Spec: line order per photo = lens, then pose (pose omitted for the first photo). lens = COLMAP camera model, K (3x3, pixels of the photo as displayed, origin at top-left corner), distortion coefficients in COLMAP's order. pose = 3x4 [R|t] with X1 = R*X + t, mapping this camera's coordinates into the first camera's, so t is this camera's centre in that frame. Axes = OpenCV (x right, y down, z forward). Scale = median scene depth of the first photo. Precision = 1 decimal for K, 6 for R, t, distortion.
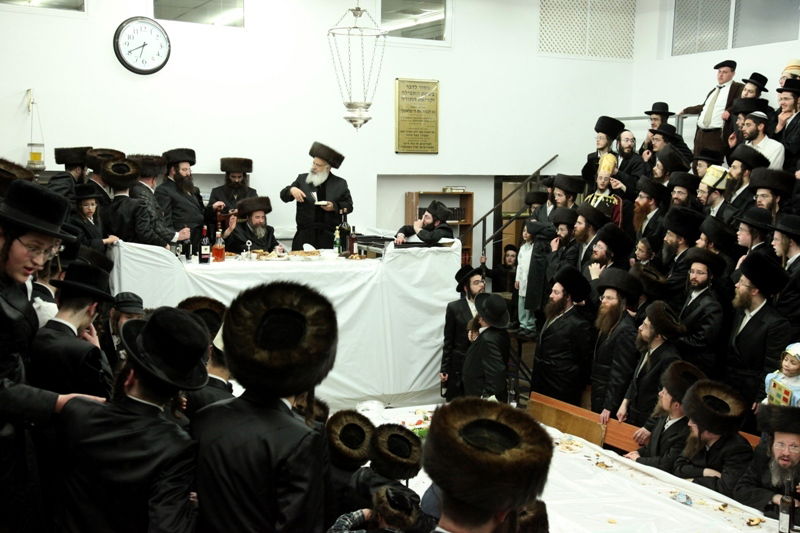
lens RADIAL K [[1029.5, 0, 400.0], [0, 1029.5, 266.5], [0, 0, 1]] dist [0.151320, 0.013599]
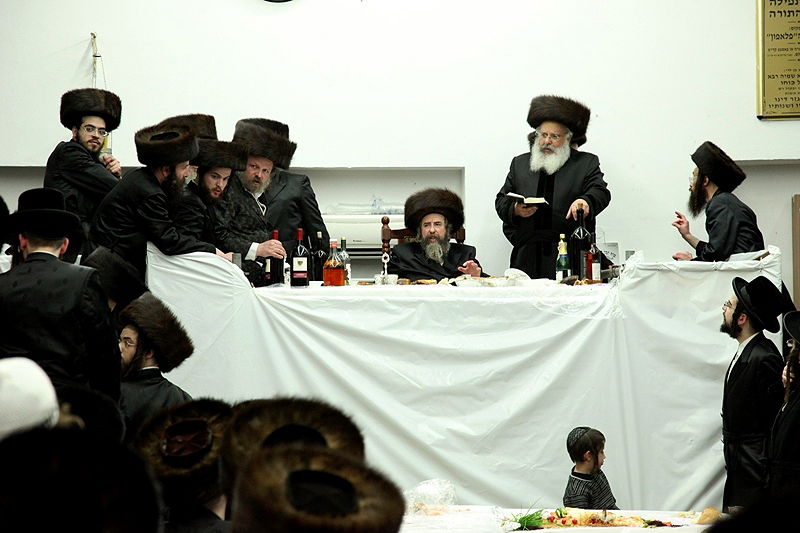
lens RADIAL K [[2313.5, 0, 400.0], [0, 2313.5, 266.5], [0, 0, 1]] dist [0.650733, 2.005341]
pose [[0.926990, -0.033963, -0.373544, 0.325482], [-0.010491, 0.993155, -0.116335, 0.125189], [0.374938, 0.111760, 0.920288, -0.180993]]
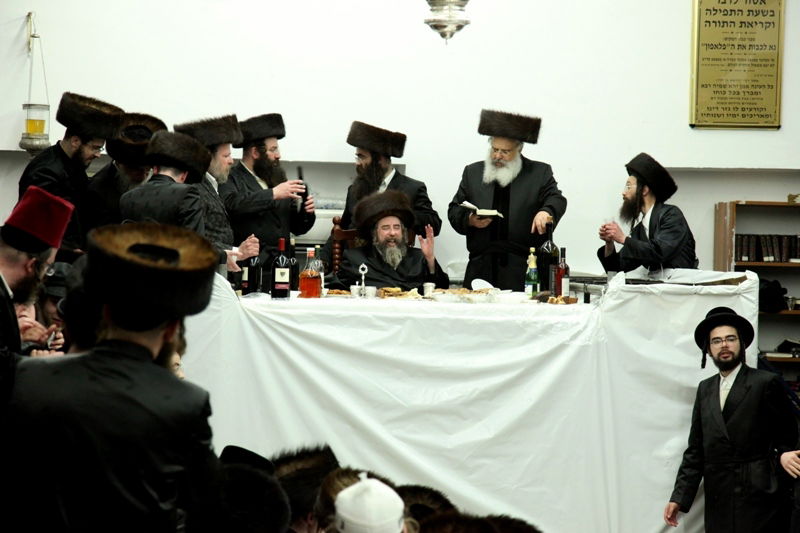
lens RADIAL K [[2313.5, 0, 400.0], [0, 2313.5, 266.5], [0, 0, 1]] dist [0.650733, 2.005341]
pose [[0.969409, 0.009776, -0.245255, 0.175915], [-0.030343, 0.996315, -0.080222, 0.073306], [0.243567, 0.085210, 0.966134, -0.217765]]
